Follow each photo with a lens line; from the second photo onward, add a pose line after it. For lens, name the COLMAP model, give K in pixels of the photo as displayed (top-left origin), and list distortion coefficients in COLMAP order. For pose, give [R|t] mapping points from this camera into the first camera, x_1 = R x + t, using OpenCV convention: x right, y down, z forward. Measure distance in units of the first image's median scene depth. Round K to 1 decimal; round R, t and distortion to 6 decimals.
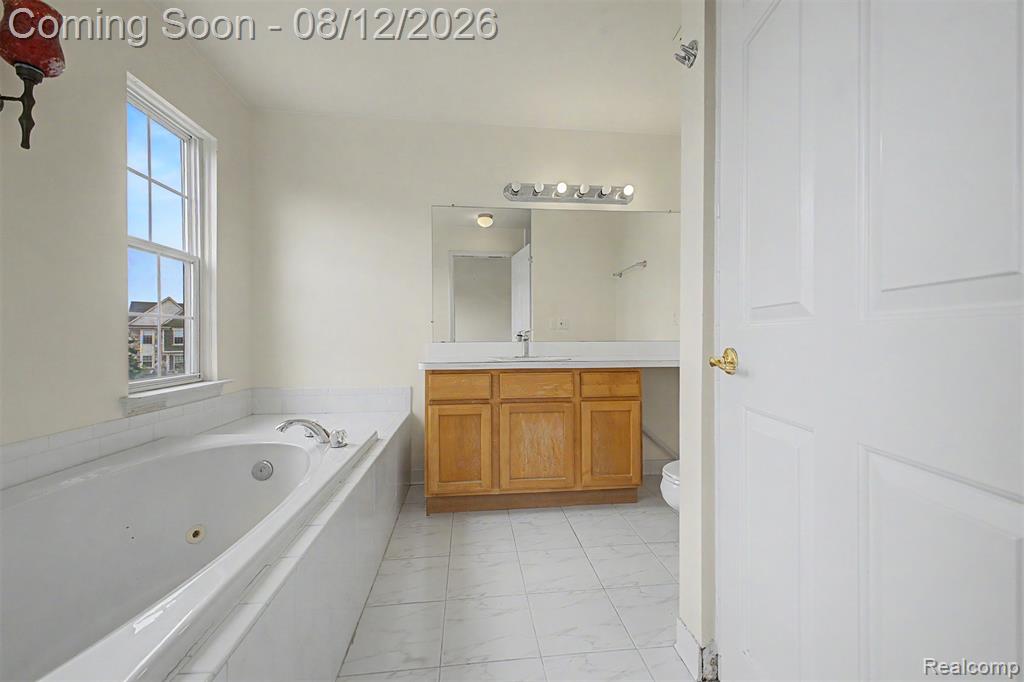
lens RADIAL K [[406.6, 0, 511.2], [0, 406.6, 337.6], [0, 0, 1]] dist [0.008364, -0.000322]
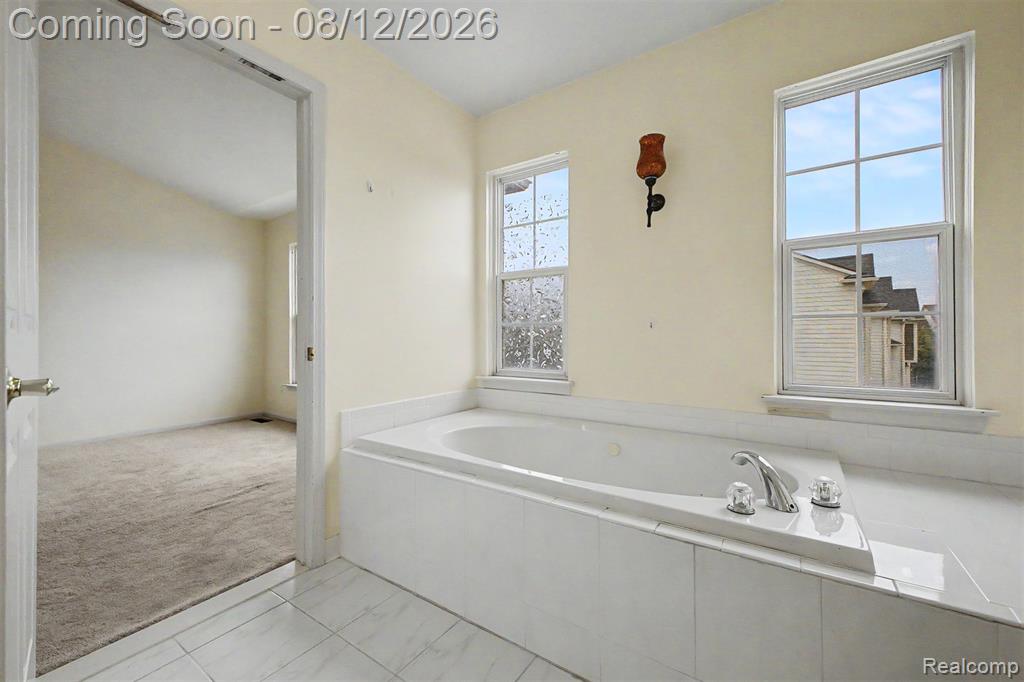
lens RADIAL K [[406.6, 0, 511.2], [0, 406.6, 337.6], [0, 0, 1]] dist [0.008364, -0.000322]
pose [[-0.648476, 0.000949, -0.761234, 0.245757], [0.001449, 0.999999, 0.000012, -0.005925], [0.761234, -0.001095, -0.648477, 0.898495]]
